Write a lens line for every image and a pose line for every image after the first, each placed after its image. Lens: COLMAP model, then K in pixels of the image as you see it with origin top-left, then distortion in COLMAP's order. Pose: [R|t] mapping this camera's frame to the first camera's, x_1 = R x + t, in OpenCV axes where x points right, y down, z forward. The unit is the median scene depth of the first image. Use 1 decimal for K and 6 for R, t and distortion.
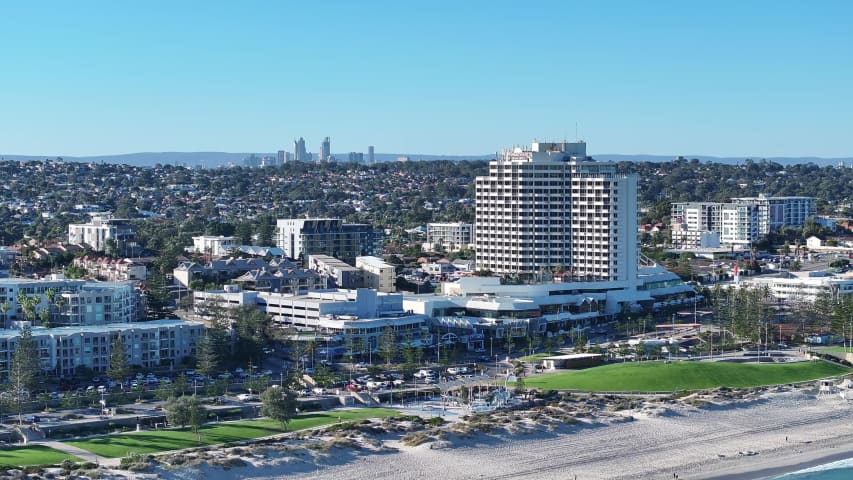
lens RADIAL K [[1908.6, 0, 390.6], [0, 1908.6, 265.0], [0, 0, 1]] dist [-0.181957, 0.028491]
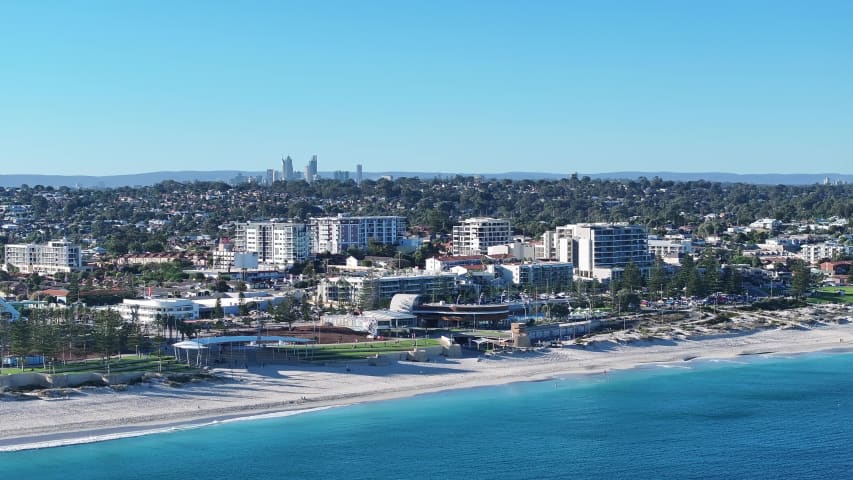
lens RADIAL K [[1908.6, 0, 390.6], [0, 1908.6, 265.0], [0, 0, 1]] dist [-0.181957, 0.028491]
pose [[0.999821, -0.002527, -0.018753, 0.404069], [0.002349, 0.999952, -0.009475, -0.001527], [0.018776, 0.009430, 0.999779, -0.006120]]
